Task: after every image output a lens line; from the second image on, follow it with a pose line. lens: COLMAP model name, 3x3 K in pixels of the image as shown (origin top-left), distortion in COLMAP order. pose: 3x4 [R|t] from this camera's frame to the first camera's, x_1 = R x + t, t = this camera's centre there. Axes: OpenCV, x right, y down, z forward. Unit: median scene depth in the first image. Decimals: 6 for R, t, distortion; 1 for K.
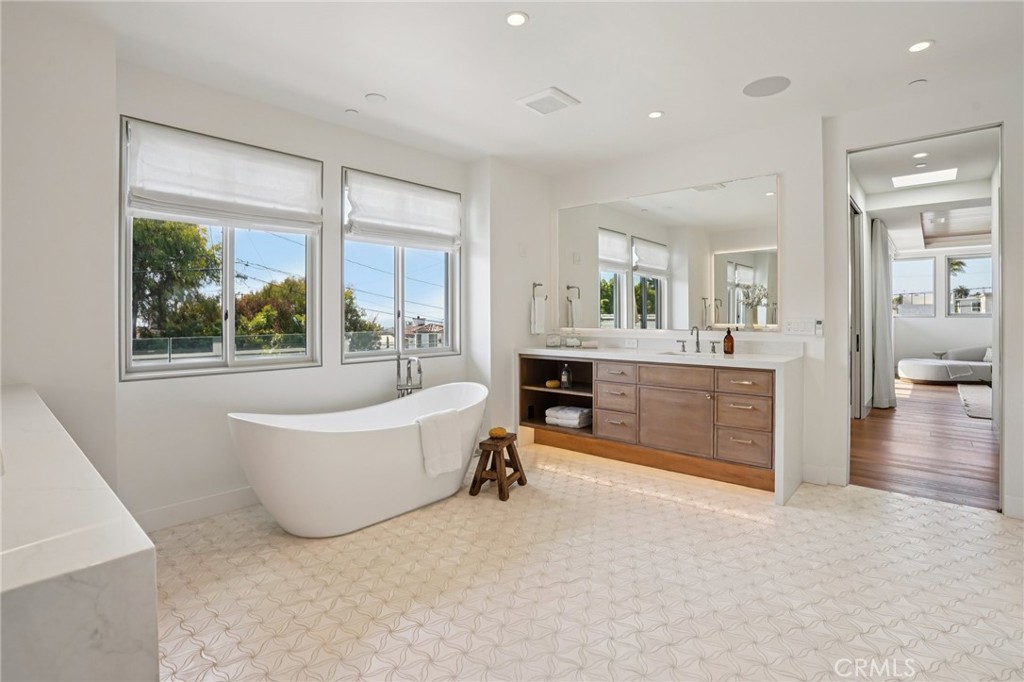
lens RADIAL K [[497.4, 0, 511.7], [0, 497.4, 319.4], [0, 0, 1]] dist [-0.068060, 0.024733]
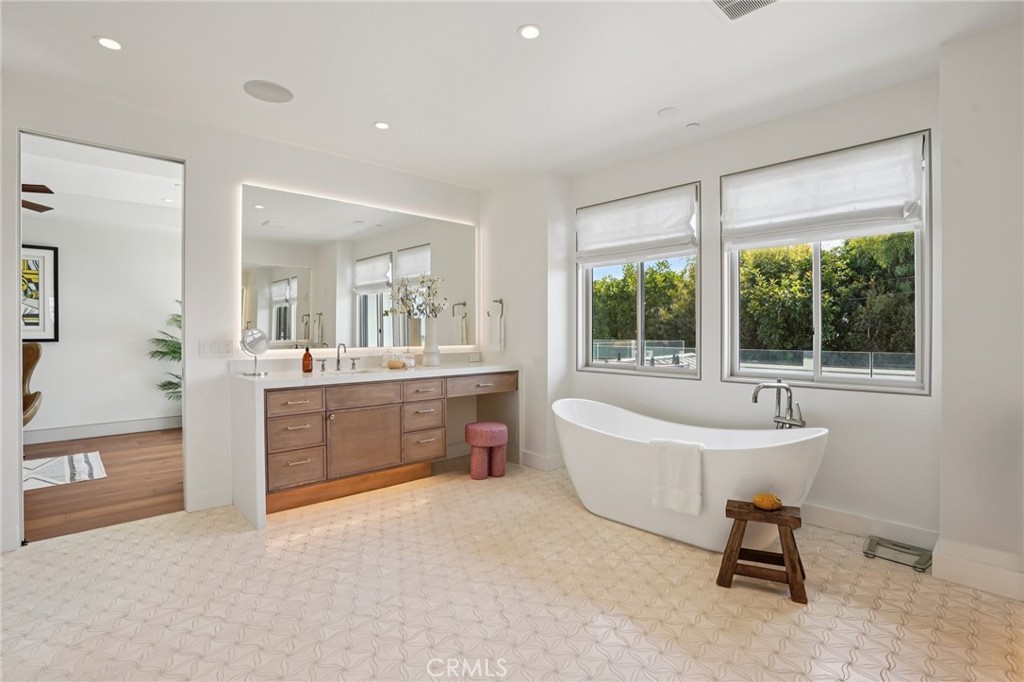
lens RADIAL K [[490.3, 0, 513.5], [0, 490.3, 331.5], [0, 0, 1]] dist [-0.066803, 0.023566]
pose [[-0.089001, 0.003216, -0.996026, 0.896651], [-0.008103, 0.999959, 0.003953, -0.009378], [0.995999, 0.008423, -0.088971, 0.950053]]
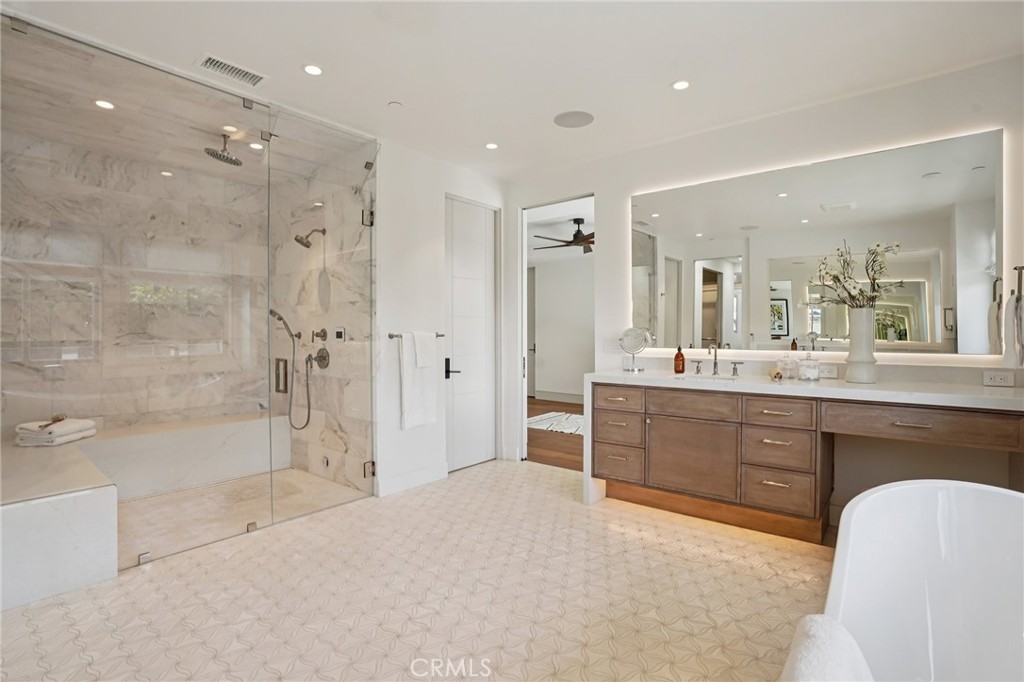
lens RADIAL K [[490.3, 0, 513.5], [0, 490.3, 331.5], [0, 0, 1]] dist [-0.066803, 0.023566]
pose [[-0.999384, 0.007432, -0.034313, 0.053284], [0.007081, 0.999921, 0.010346, -0.012441], [0.034387, 0.010097, -0.999358, 1.554884]]
